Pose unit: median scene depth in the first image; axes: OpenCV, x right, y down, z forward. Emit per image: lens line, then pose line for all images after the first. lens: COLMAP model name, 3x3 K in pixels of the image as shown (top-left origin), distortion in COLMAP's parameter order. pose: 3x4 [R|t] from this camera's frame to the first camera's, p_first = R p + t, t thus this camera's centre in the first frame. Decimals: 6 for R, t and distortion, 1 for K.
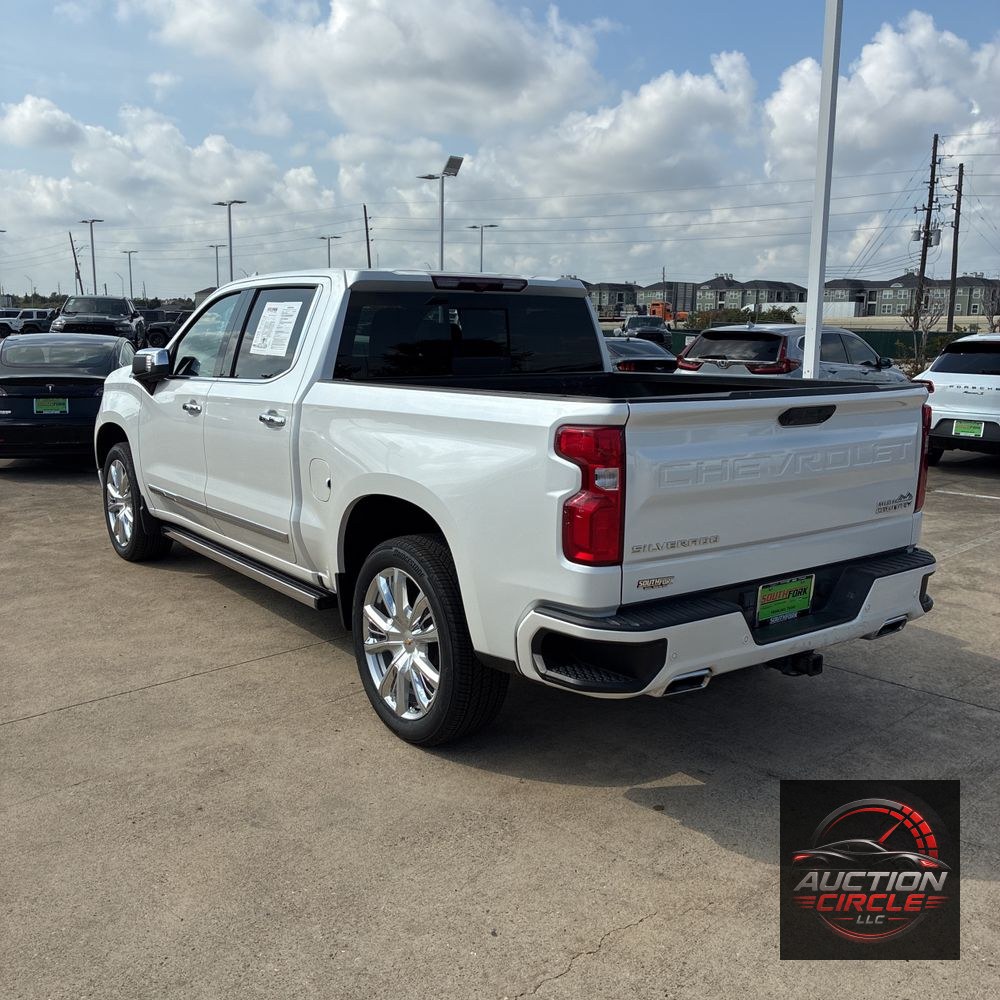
lens RADIAL K [[1008.0, 0, 499.9], [0, 1008.0, 497.5], [0, 0, 1]] dist [0.026891, 0.000000]
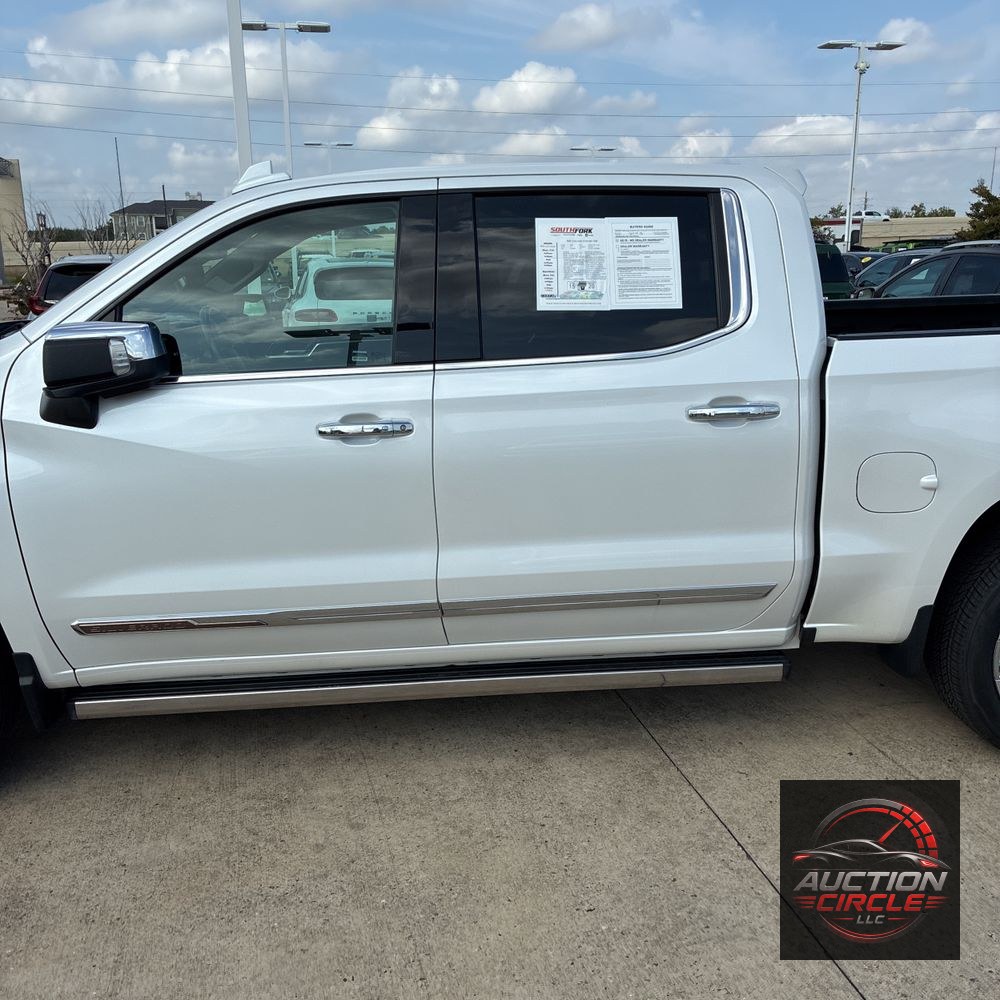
lens RADIAL K [[1008.0, 0, 494.9], [0, 1008.0, 519.6], [0, 0, 1]] dist [0.026891, 0.000000]
pose [[0.538259, -0.233954, 0.809656, -0.744919], [0.163913, 0.971413, 0.171726, -0.130984], [-0.826686, 0.040280, 0.561220, 0.711580]]
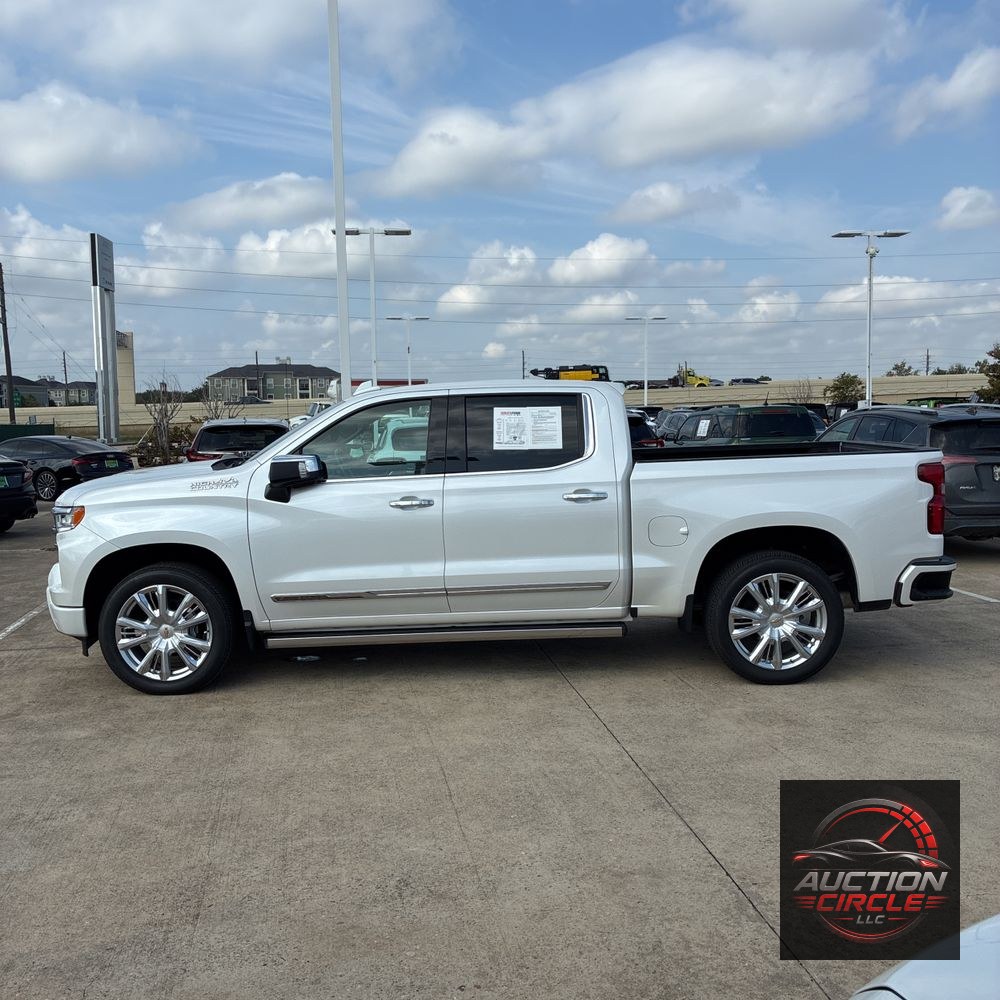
lens RADIAL K [[1008.0, 0, 490.6], [0, 1008.0, 496.3], [0, 0, 1]] dist [0.026891, 0.000000]
pose [[0.601615, -0.092335, 0.793432, -1.204542], [0.163811, 0.986447, -0.009411, -0.078244], [-0.781809, 0.135635, 0.608586, 0.285954]]
